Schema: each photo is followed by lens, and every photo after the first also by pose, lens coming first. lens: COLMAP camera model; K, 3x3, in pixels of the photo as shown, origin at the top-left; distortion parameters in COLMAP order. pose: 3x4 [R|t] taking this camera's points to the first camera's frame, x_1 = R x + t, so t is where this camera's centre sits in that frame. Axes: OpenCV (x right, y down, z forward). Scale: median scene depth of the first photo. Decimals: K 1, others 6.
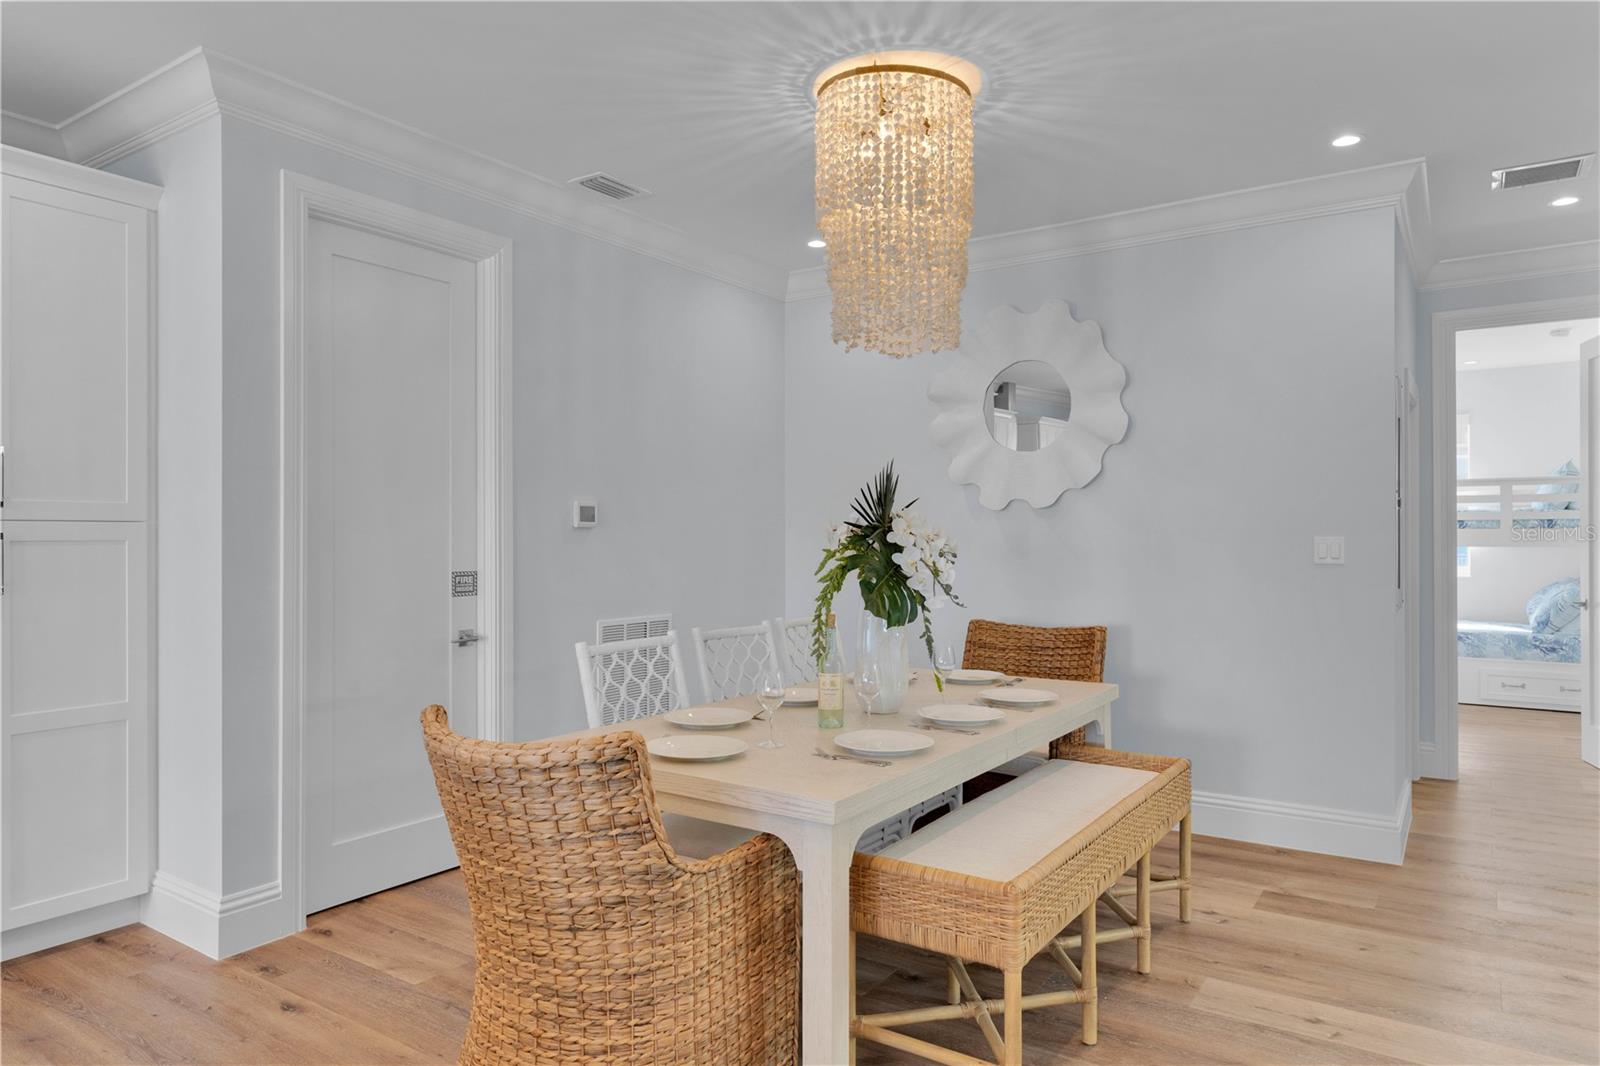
lens RADIAL K [[996.2, 0, 808.4], [0, 996.2, 526.6], [0, 0, 1]] dist [-0.001534, -0.000262]
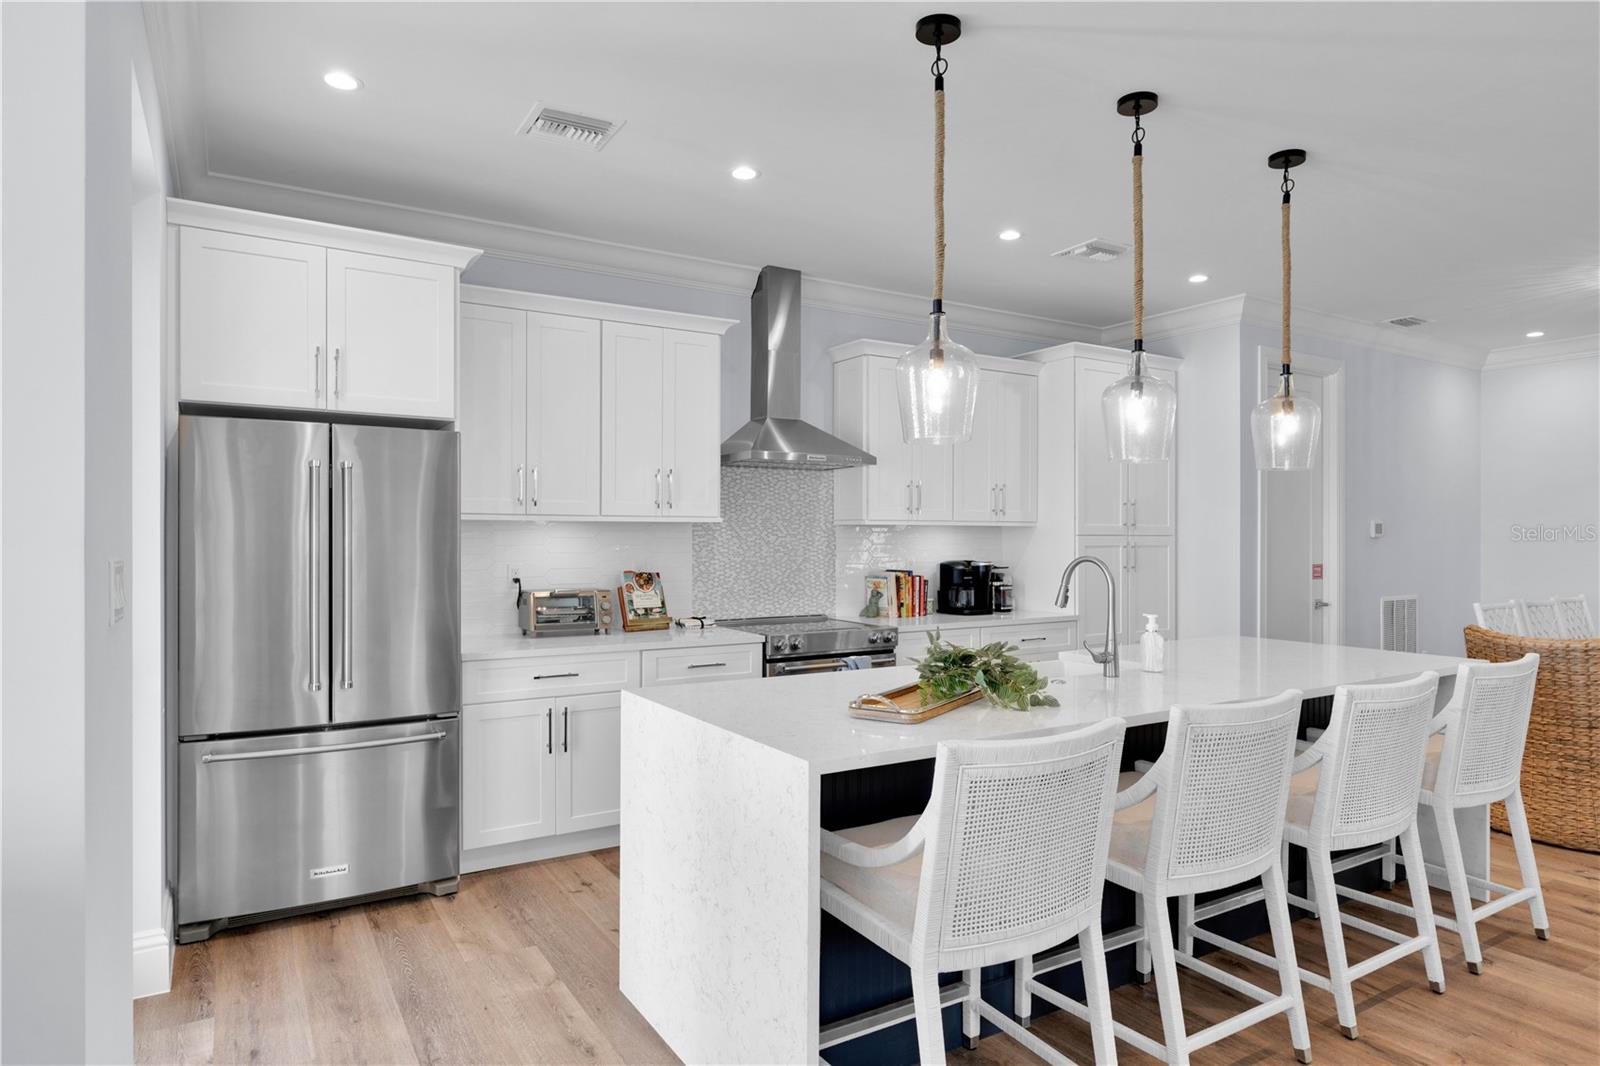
lens RADIAL K [[931.3, 0, 796.0], [0, 931.3, 538.2], [0, 0, 1]] dist [-0.009571, 0.001914]
pose [[0.907804, -0.003244, -0.419382, -0.923290], [0.006125, 0.999966, 0.005524, -0.024116], [0.419350, -0.007583, 0.907793, -1.476525]]
